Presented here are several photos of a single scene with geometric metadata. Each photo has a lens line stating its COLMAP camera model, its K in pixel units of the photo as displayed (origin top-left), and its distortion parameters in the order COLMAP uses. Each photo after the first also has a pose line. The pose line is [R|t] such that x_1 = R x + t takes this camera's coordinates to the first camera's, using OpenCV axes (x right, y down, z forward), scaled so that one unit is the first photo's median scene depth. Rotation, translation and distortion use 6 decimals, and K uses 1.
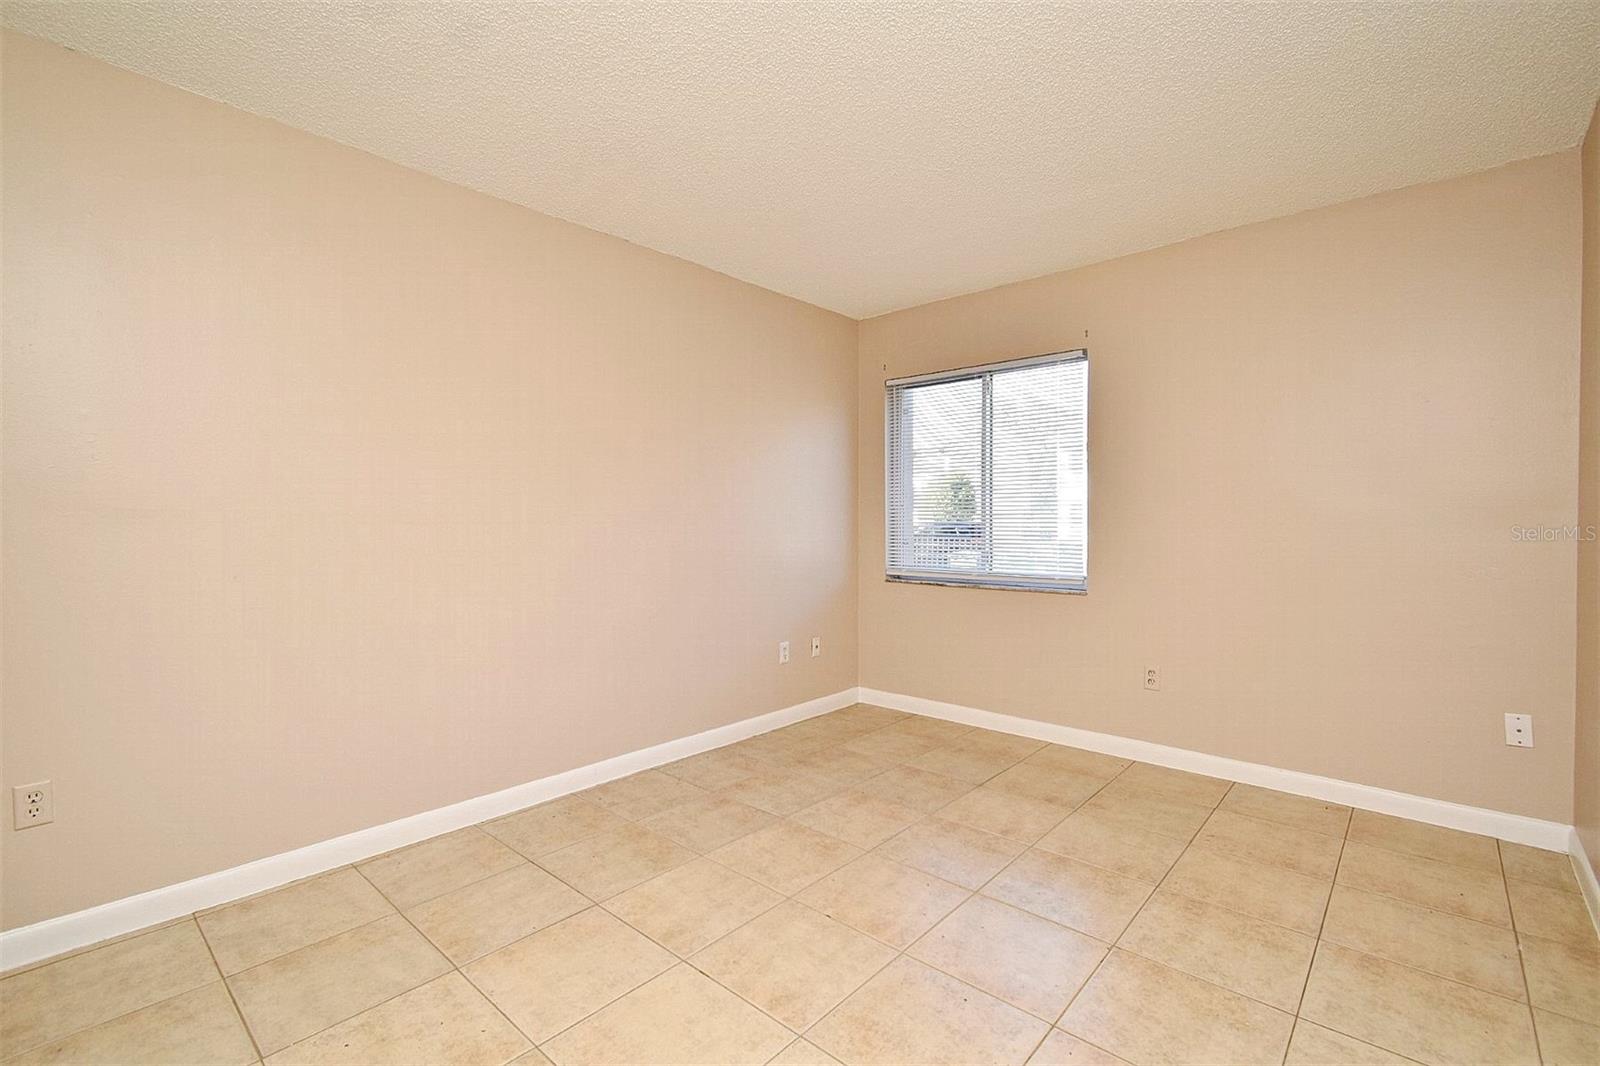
lens RADIAL K [[702.9, 0, 800.5], [0, 702.9, 524.9], [0, 0, 1]] dist [-0.000267, -0.001188]
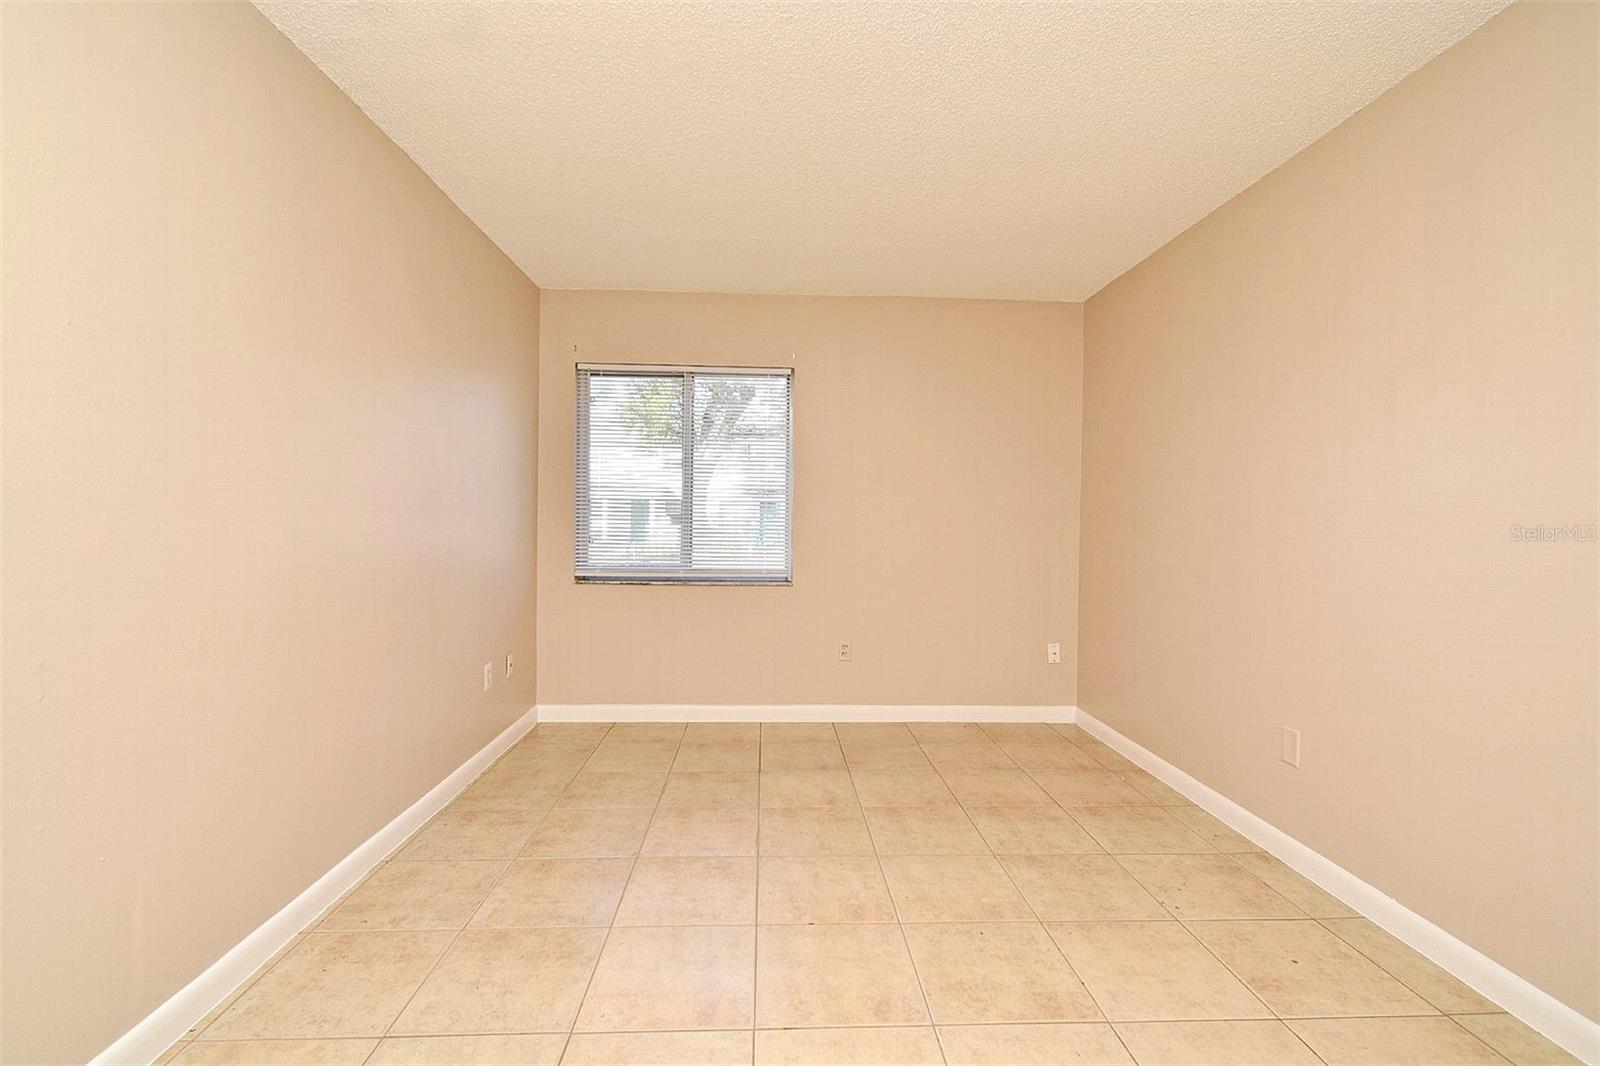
lens RADIAL K [[702.9, 0, 800.5], [0, 702.9, 524.9], [0, 0, 1]] dist [-0.000267, -0.001188]
pose [[0.714846, 0.005945, 0.699257, -0.466273], [-0.010394, 0.999944, 0.002125, -0.000969], [-0.699205, -0.008787, 0.714868, 0.222518]]
